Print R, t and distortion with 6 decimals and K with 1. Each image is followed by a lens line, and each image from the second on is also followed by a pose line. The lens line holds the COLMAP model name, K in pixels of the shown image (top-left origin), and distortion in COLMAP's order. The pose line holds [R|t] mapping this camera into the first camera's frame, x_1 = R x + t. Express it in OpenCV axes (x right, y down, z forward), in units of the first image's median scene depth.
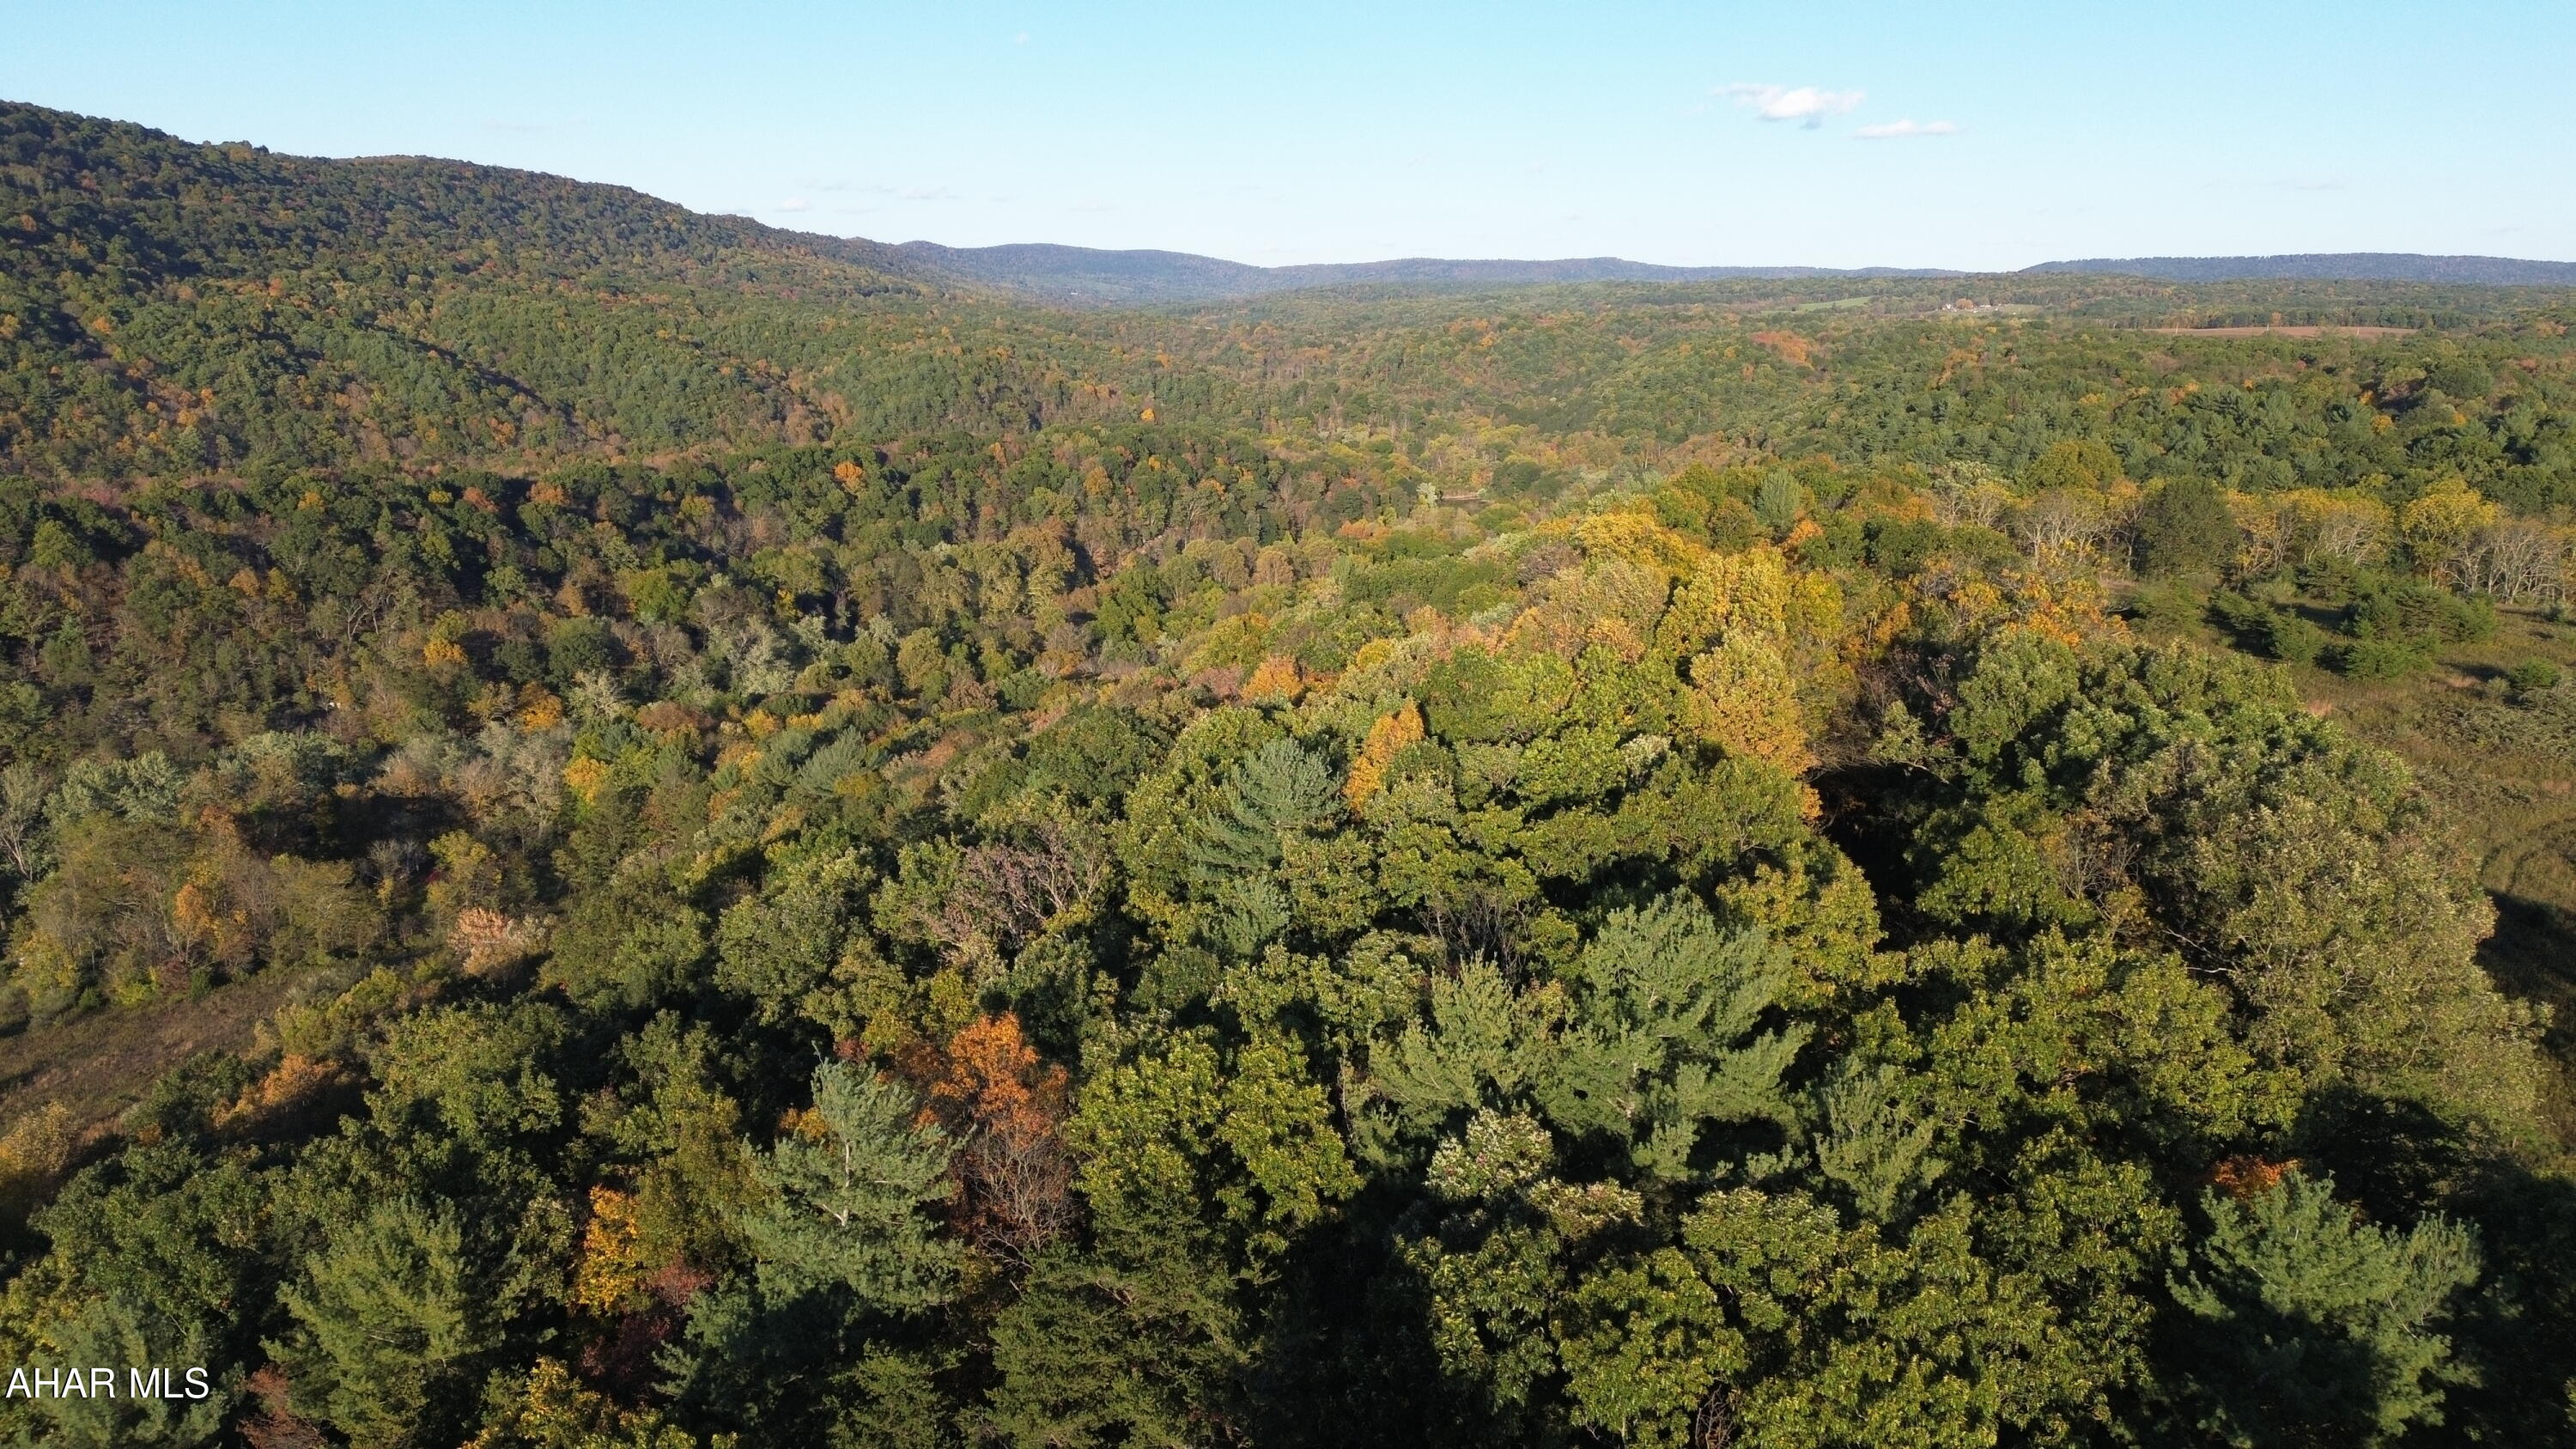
lens RADIAL K [[1812.5, 0, 1293.7], [0, 1812.5, 718.3], [0, 0, 1]] dist [0.085149, -0.078702]
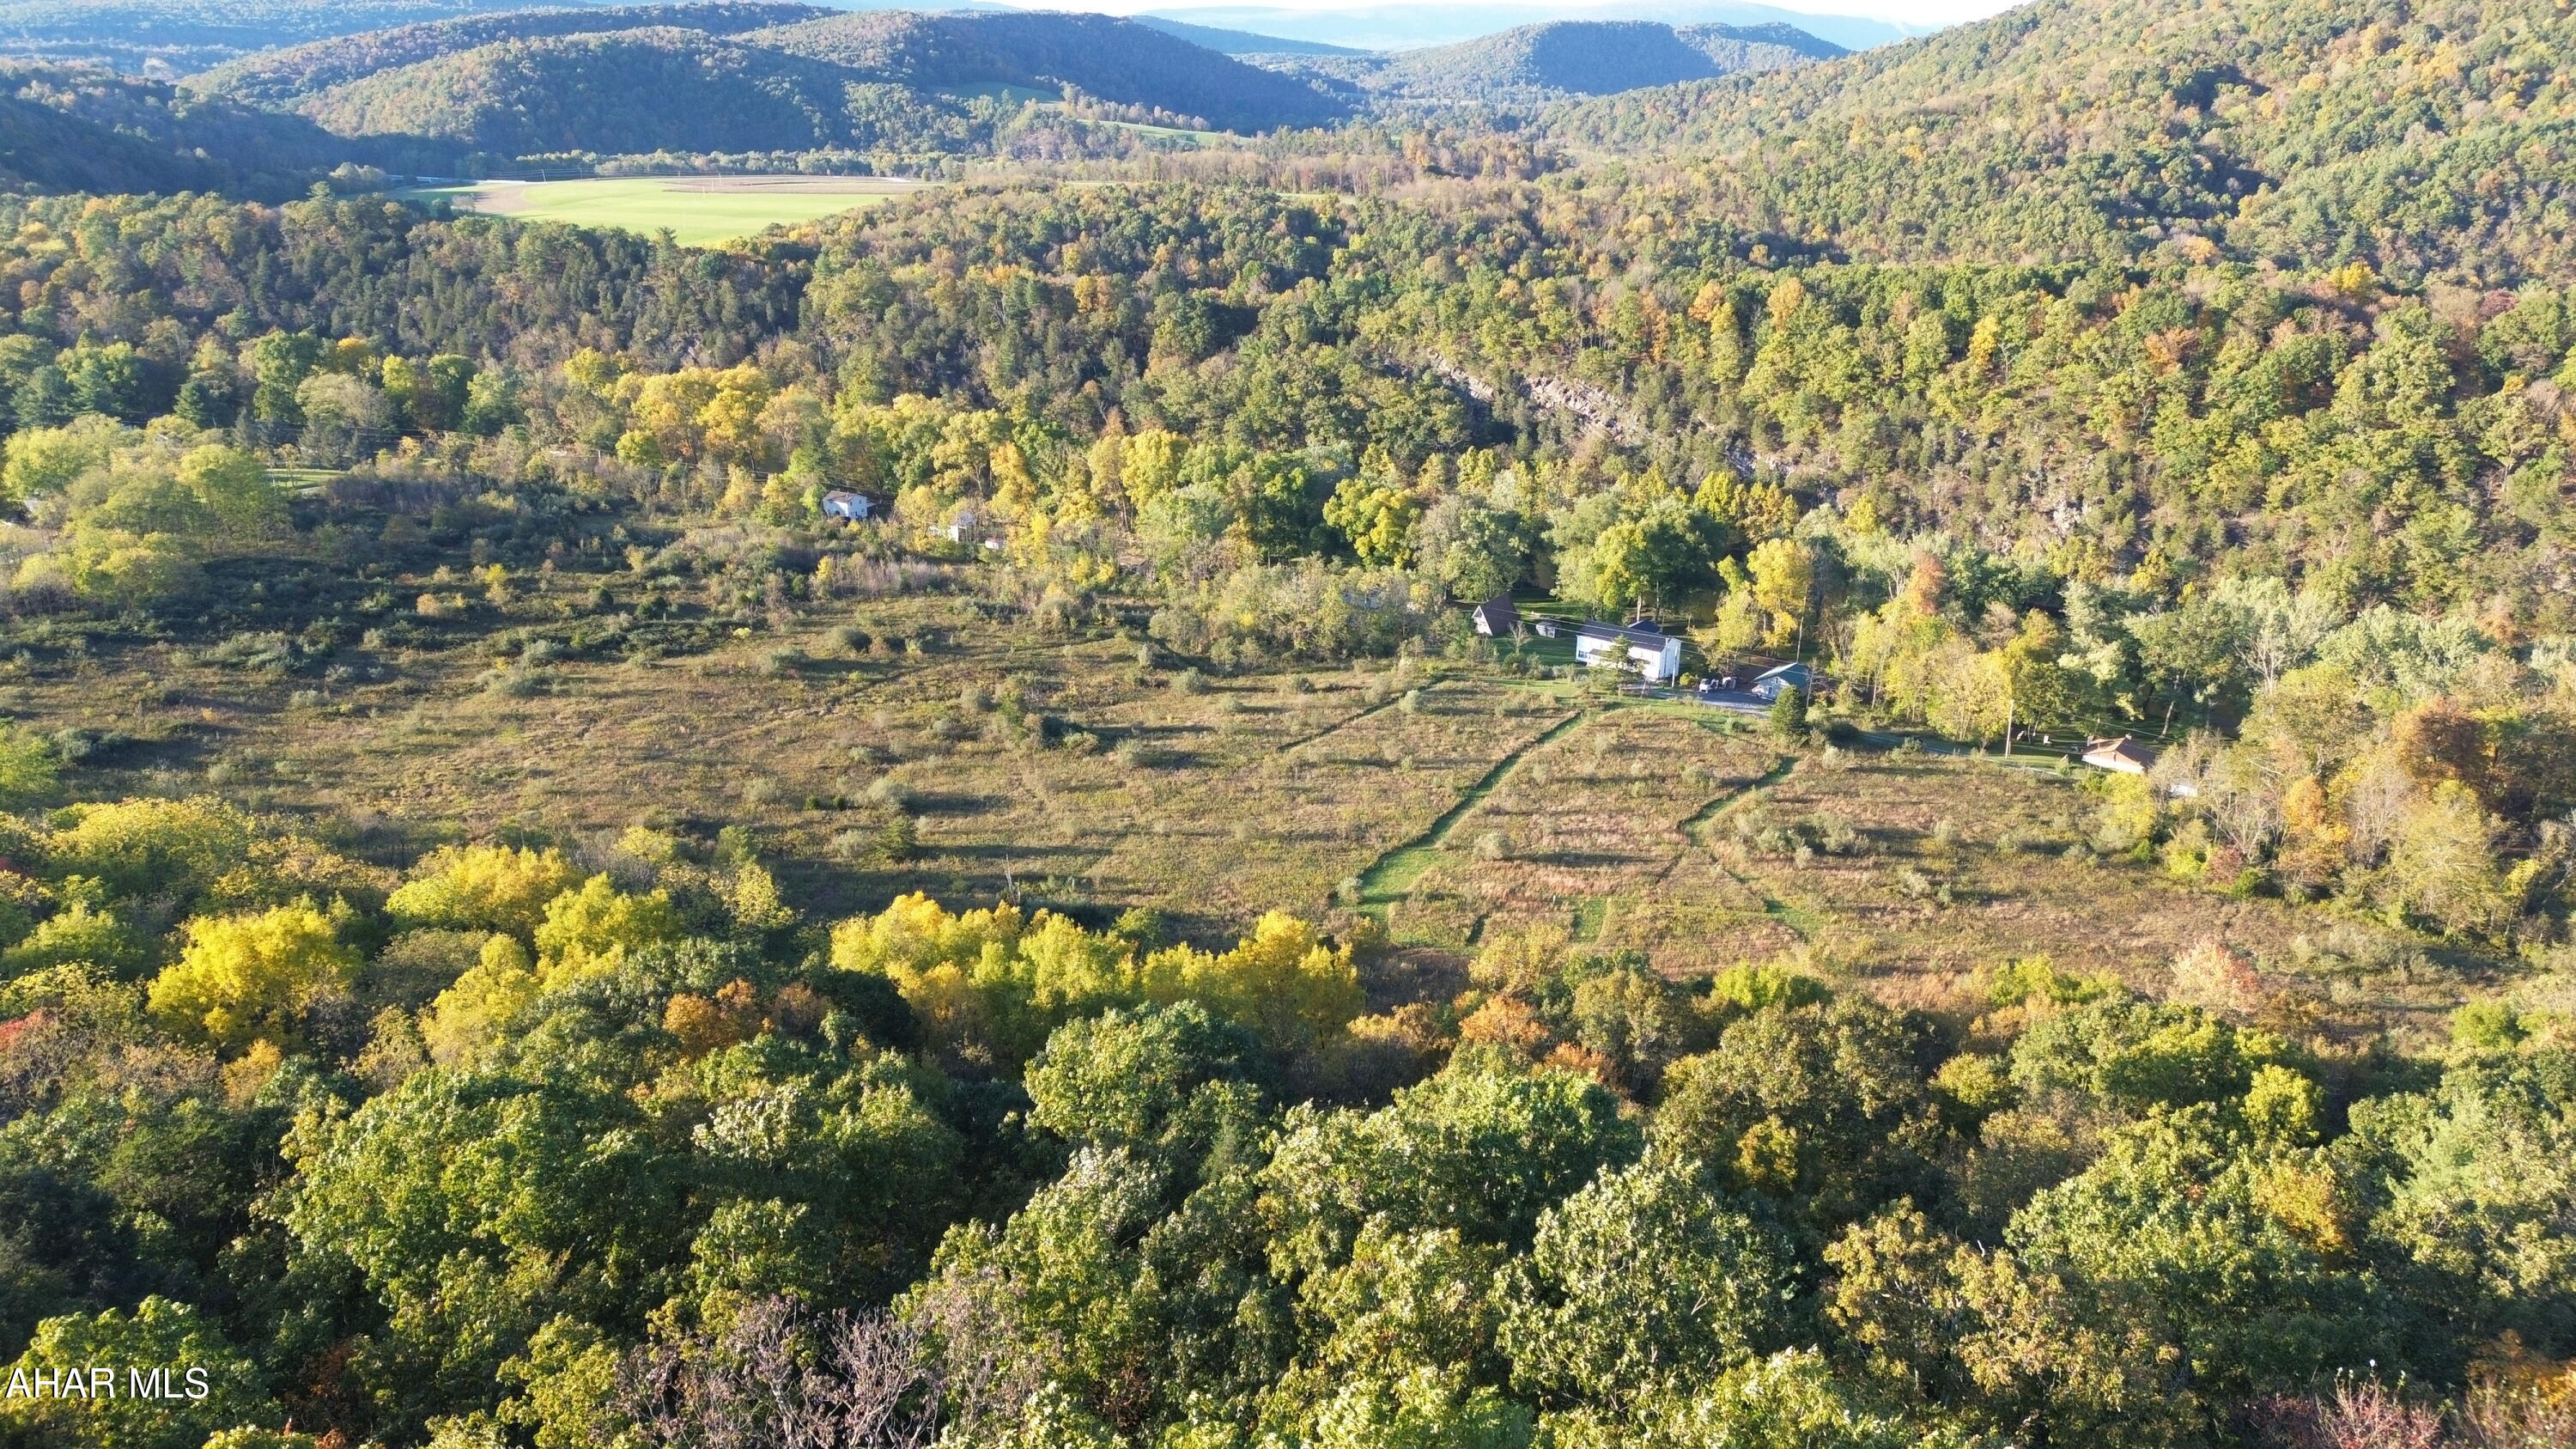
lens RADIAL K [[1812.5, 0, 1289.7], [0, 1812.5, 713.3], [0, 0, 1]] dist [0.085149, -0.078702]
pose [[0.227691, 0.324121, -0.918206, 0.023408], [-0.220563, 0.935633, 0.275579, -0.021545], [0.948424, 0.139776, 0.284524, 0.092257]]
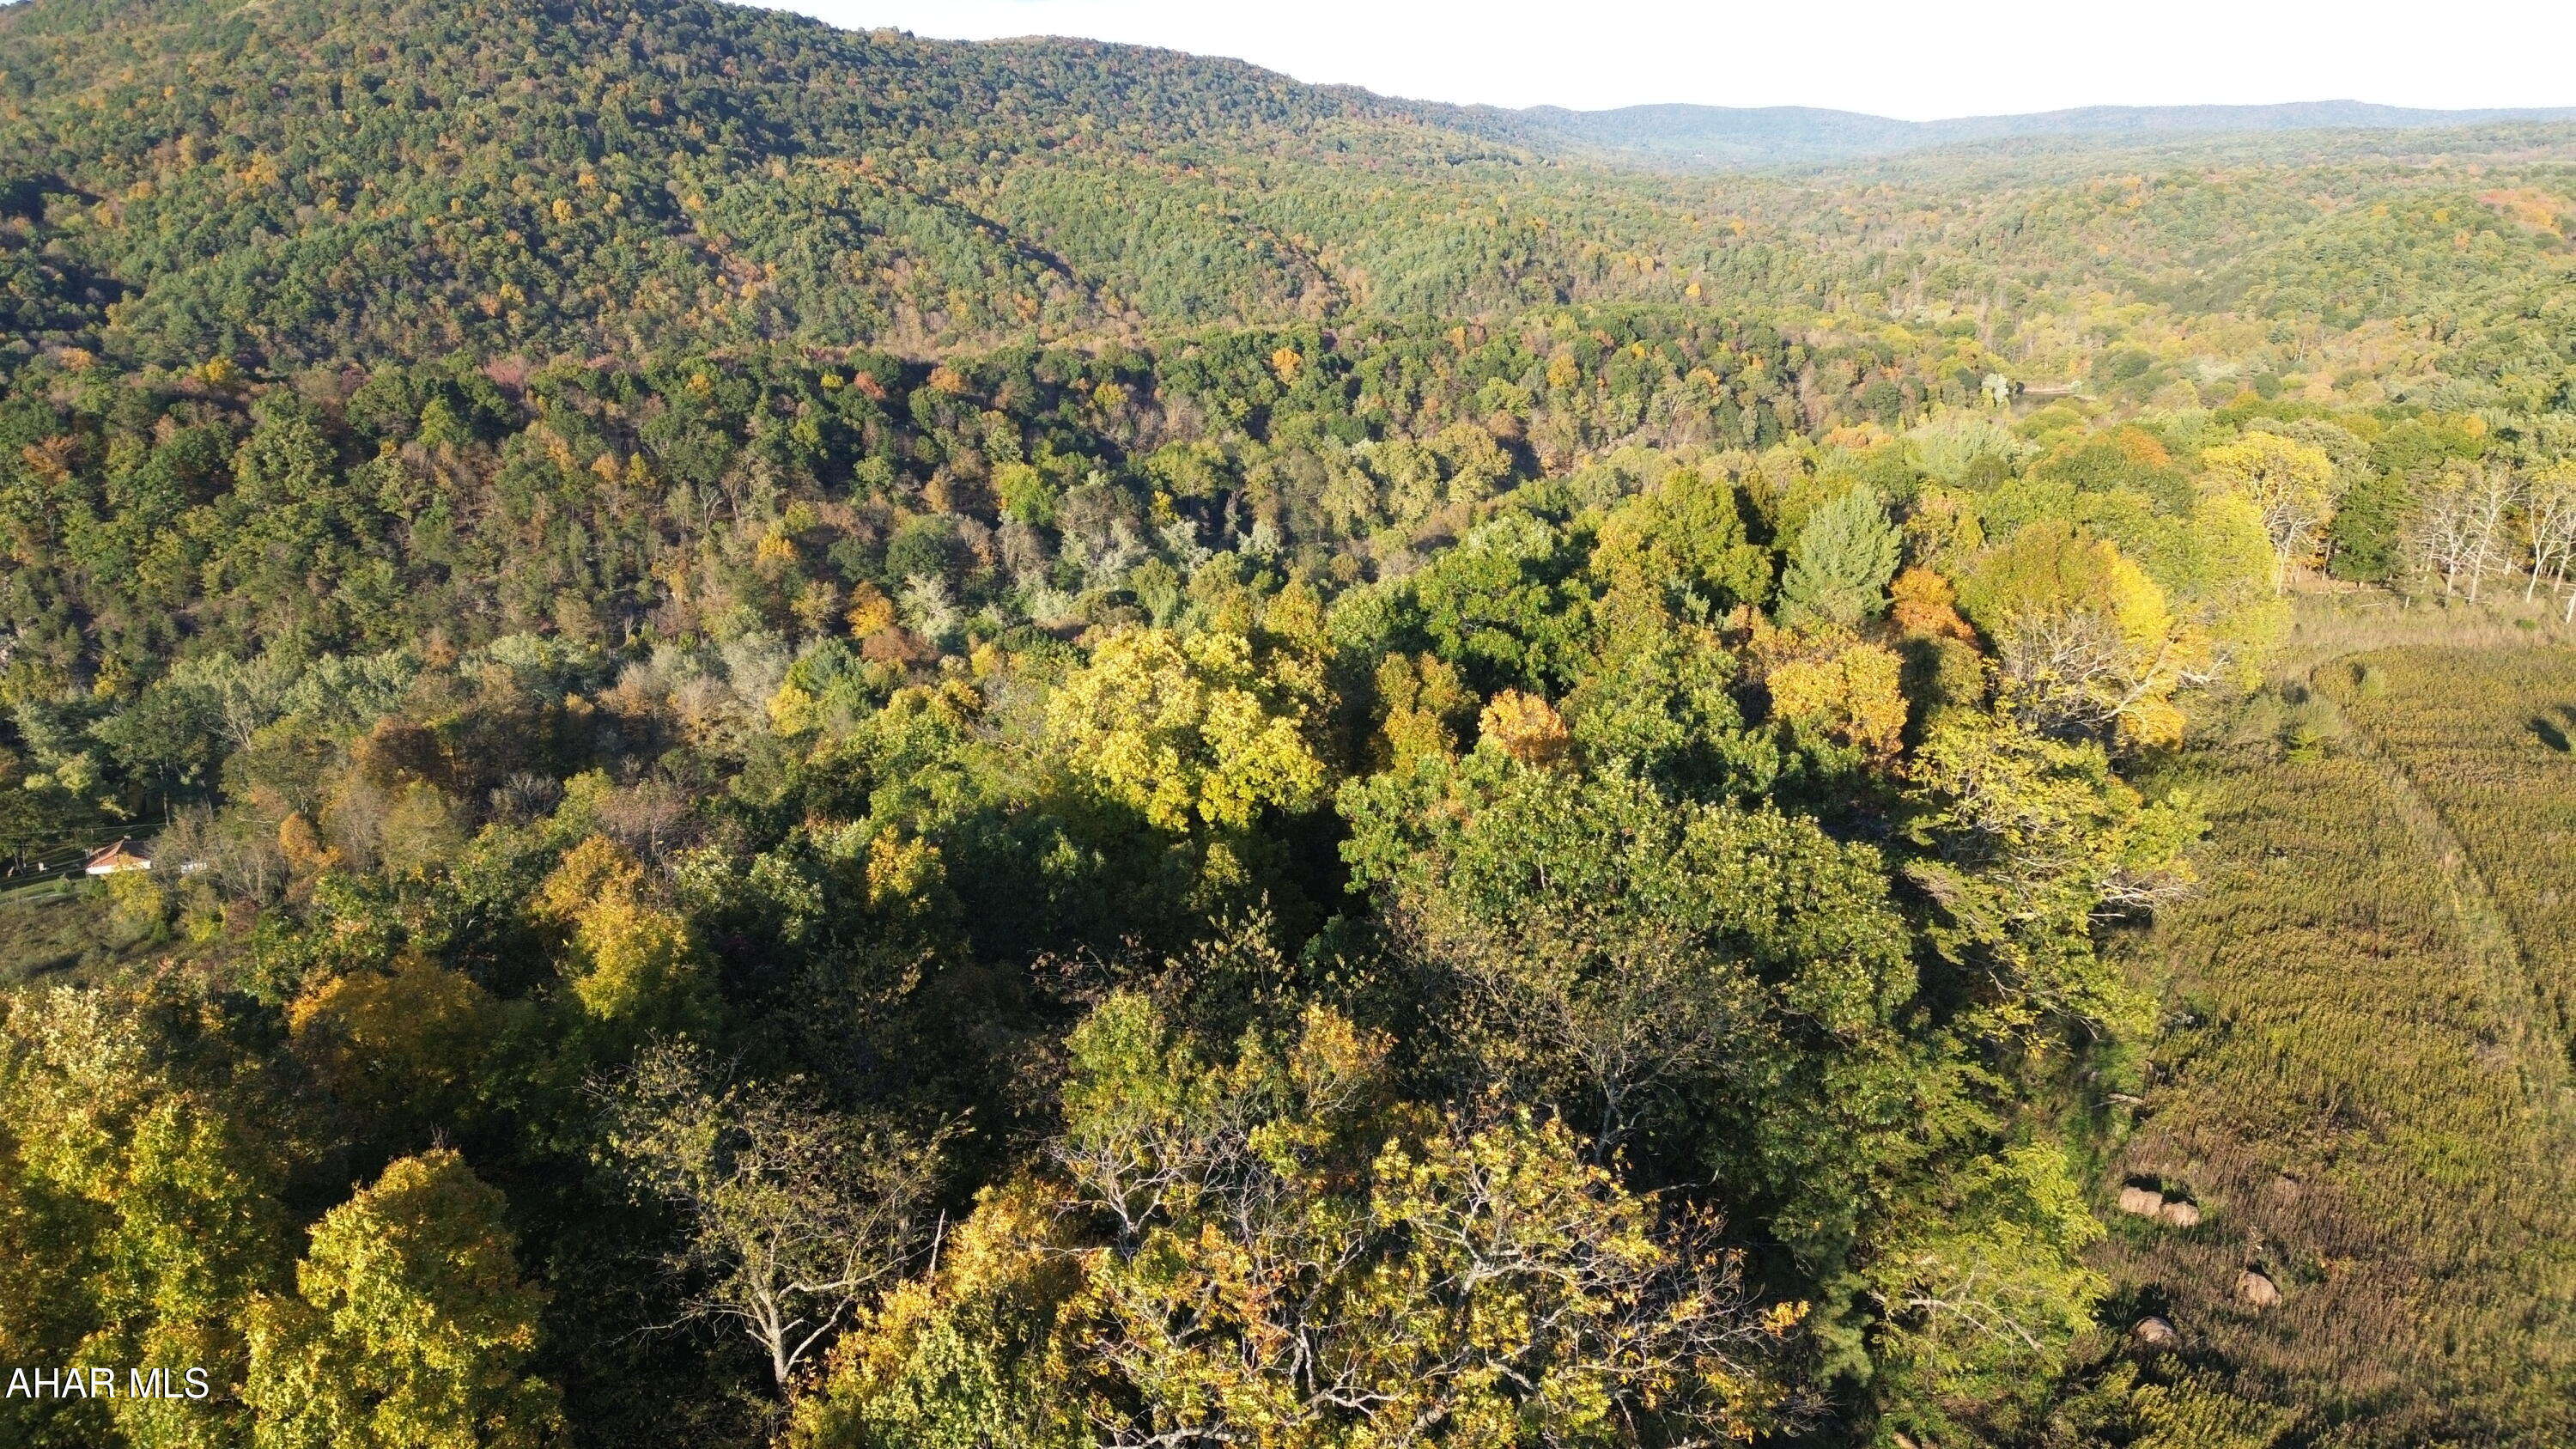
lens RADIAL K [[1812.5, 0, 1297.0], [0, 1812.5, 718.5], [0, 0, 1]] dist [0.085149, -0.078702]
pose [[0.945459, 0.083726, -0.314796, 0.053538], [-0.061991, 0.994989, 0.078452, -0.019354], [0.319787, -0.054659, 0.945912, 0.086754]]
